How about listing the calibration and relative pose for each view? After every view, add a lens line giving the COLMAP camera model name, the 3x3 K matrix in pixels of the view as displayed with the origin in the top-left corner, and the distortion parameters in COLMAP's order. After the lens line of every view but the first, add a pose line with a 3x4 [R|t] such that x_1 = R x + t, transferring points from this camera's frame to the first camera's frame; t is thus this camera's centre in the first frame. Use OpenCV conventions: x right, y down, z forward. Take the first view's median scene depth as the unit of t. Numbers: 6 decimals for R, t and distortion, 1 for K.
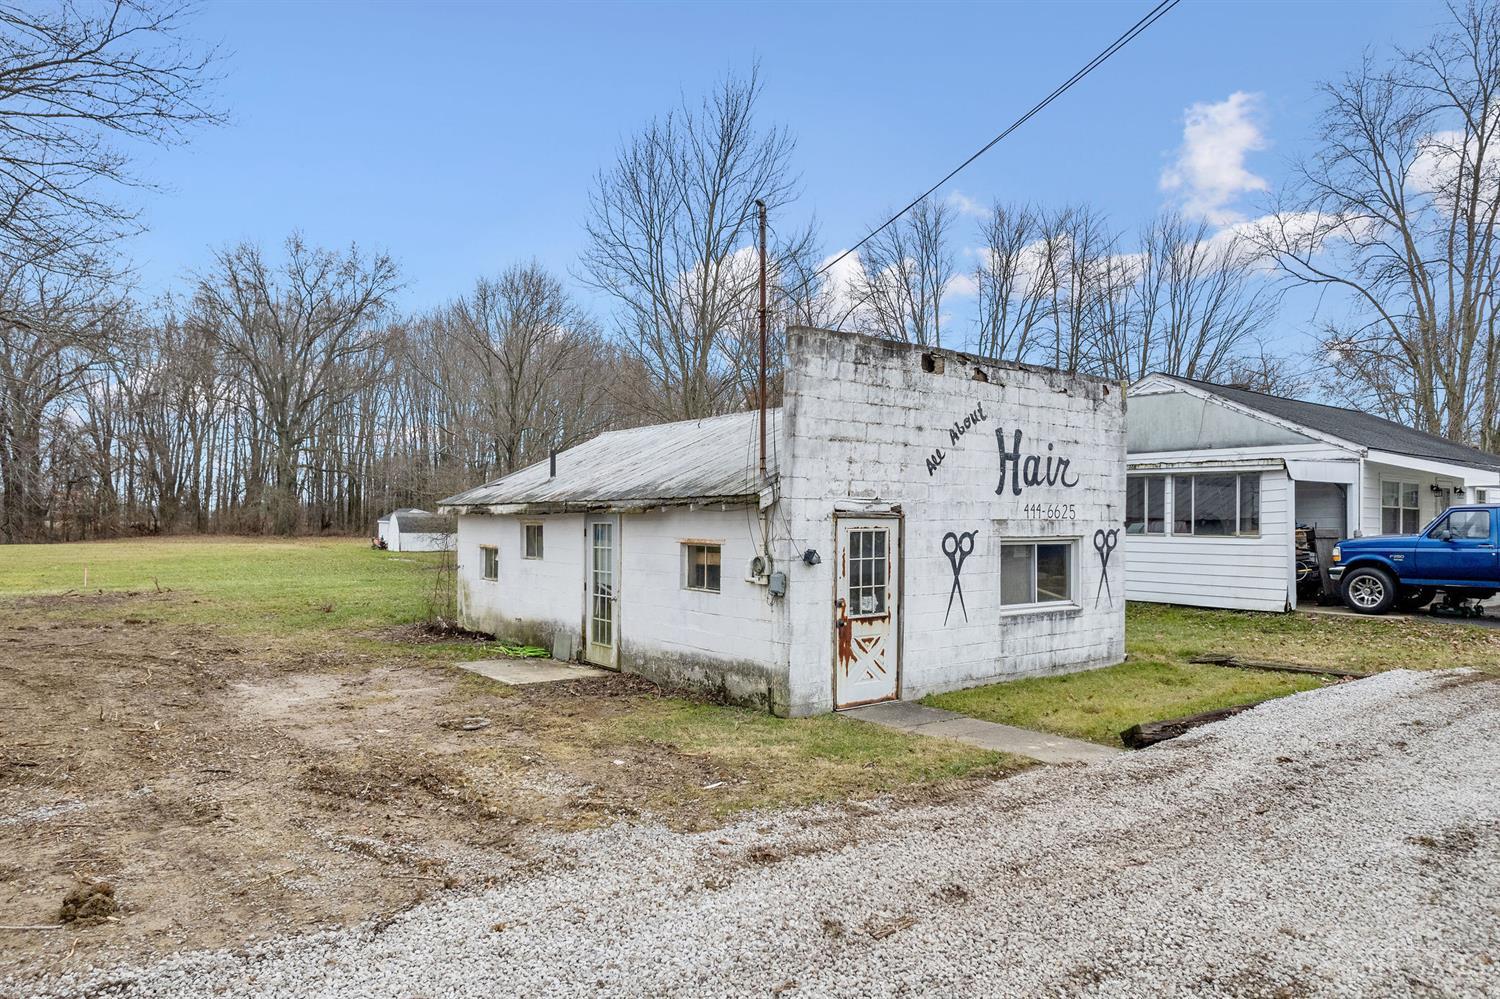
lens RADIAL K [[966.9, 0, 749.4], [0, 966.9, 512.1], [0, 0, 1]] dist [-0.048017, 0.027723]
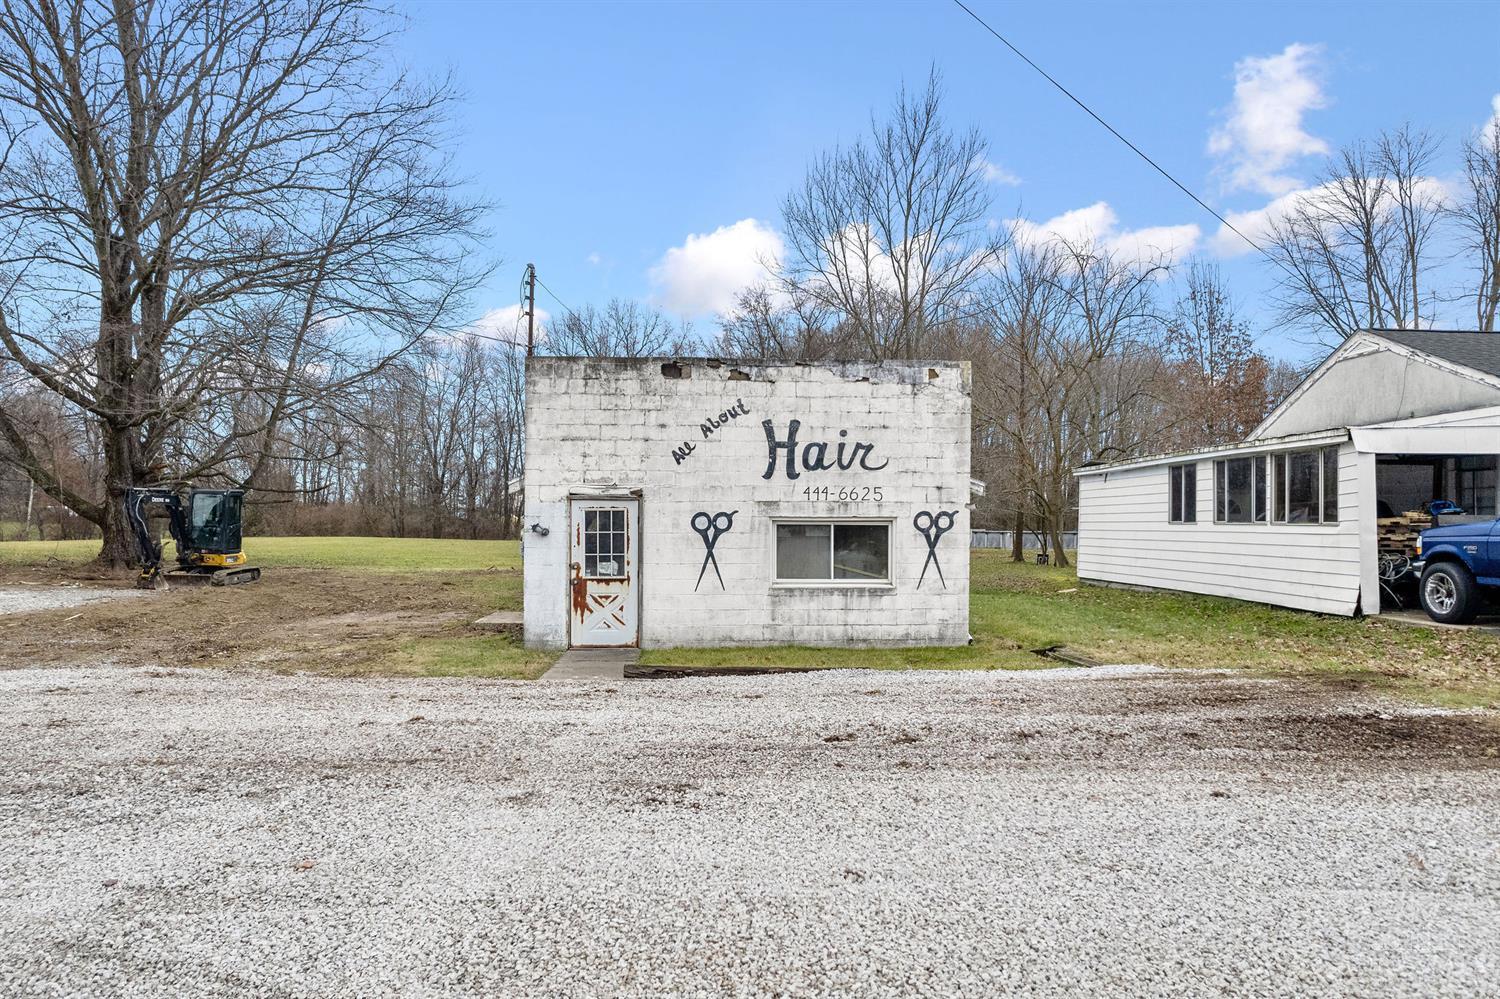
lens RADIAL K [[966.9, 0, 749.4], [0, 966.9, 512.1], [0, 0, 1]] dist [-0.048017, 0.027723]
pose [[0.823200, -0.009264, -0.567676, 0.914722], [0.005286, 0.999949, -0.008654, 0.031067], [0.567727, 0.004123, 0.823207, 0.064079]]
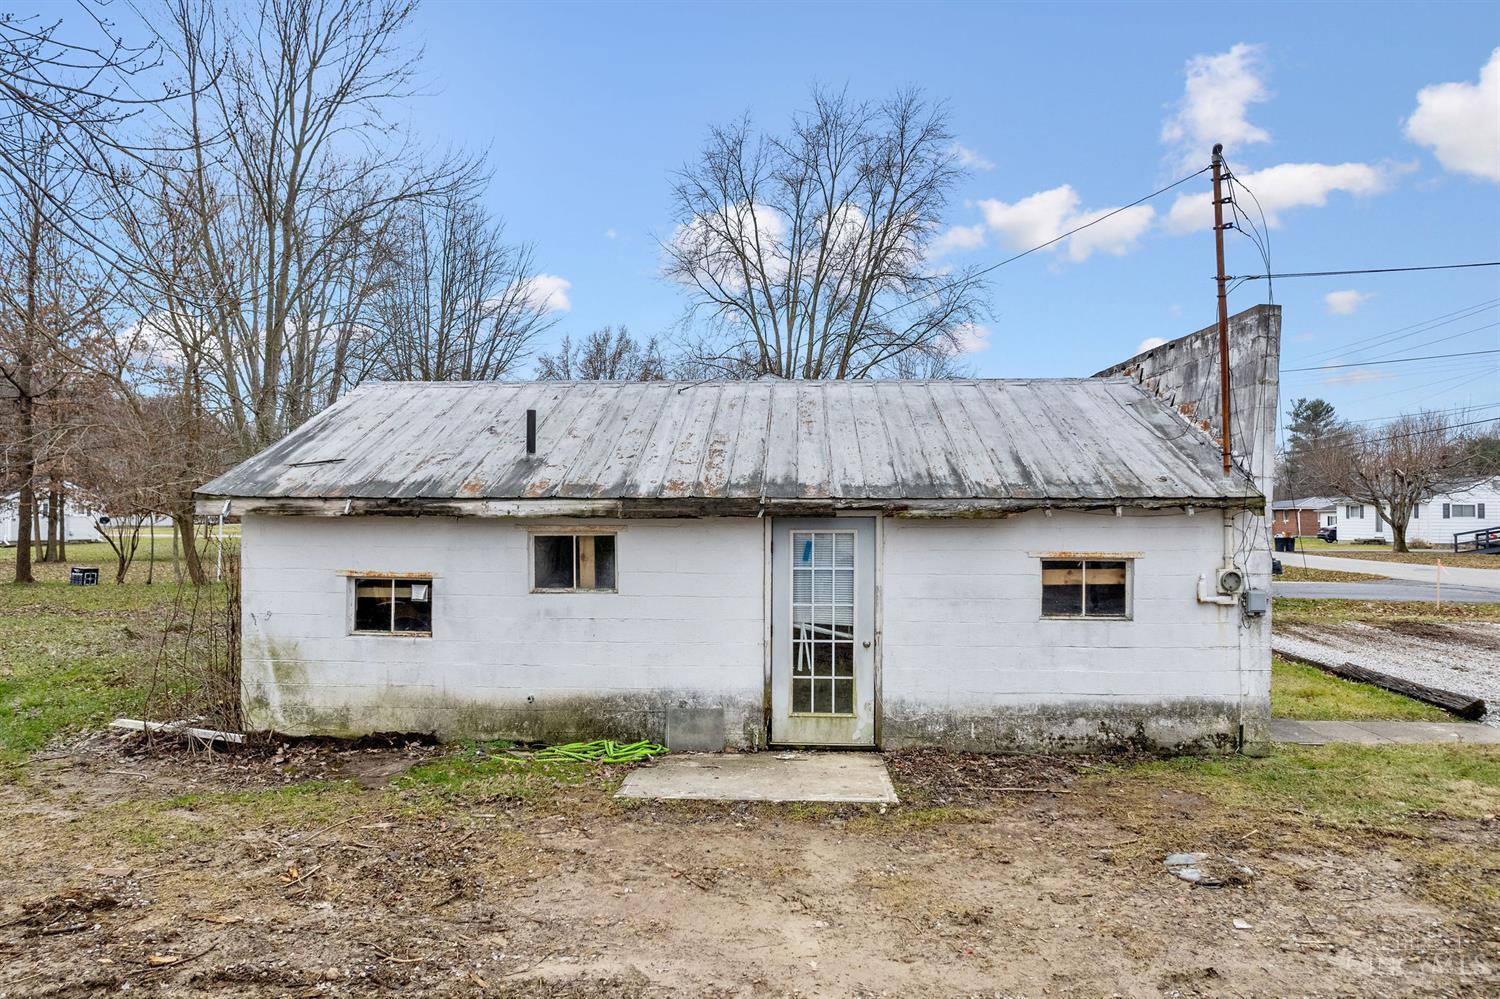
lens RADIAL K [[966.9, 0, 749.4], [0, 966.9, 512.1], [0, 0, 1]] dist [-0.048017, 0.027723]
pose [[0.641217, -0.011146, 0.767278, -0.640822], [-0.006024, 0.999791, 0.019558, -0.013406], [-0.767336, -0.017163, 0.641016, 0.570812]]
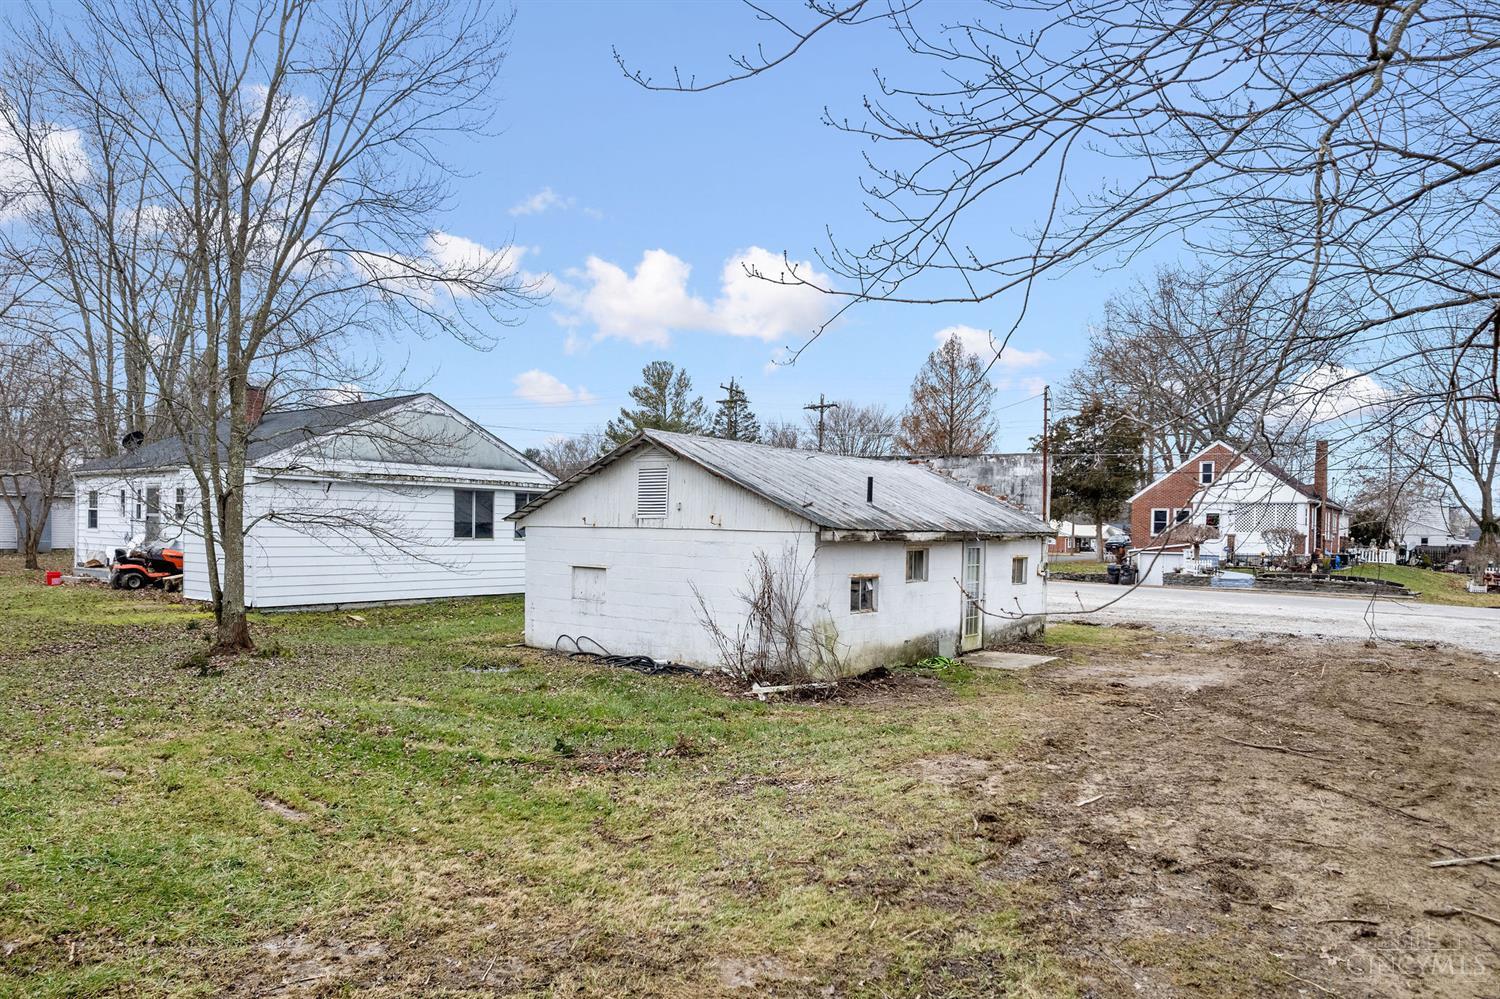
lens RADIAL K [[966.9, 0, 749.4], [0, 966.9, 512.1], [0, 0, 1]] dist [-0.048017, 0.027723]
pose [[-0.230209, 0.000985, 0.973141, -1.320034], [-0.025311, 0.999655, -0.006999, -0.019749], [-0.972812, -0.026243, -0.230104, 1.512420]]
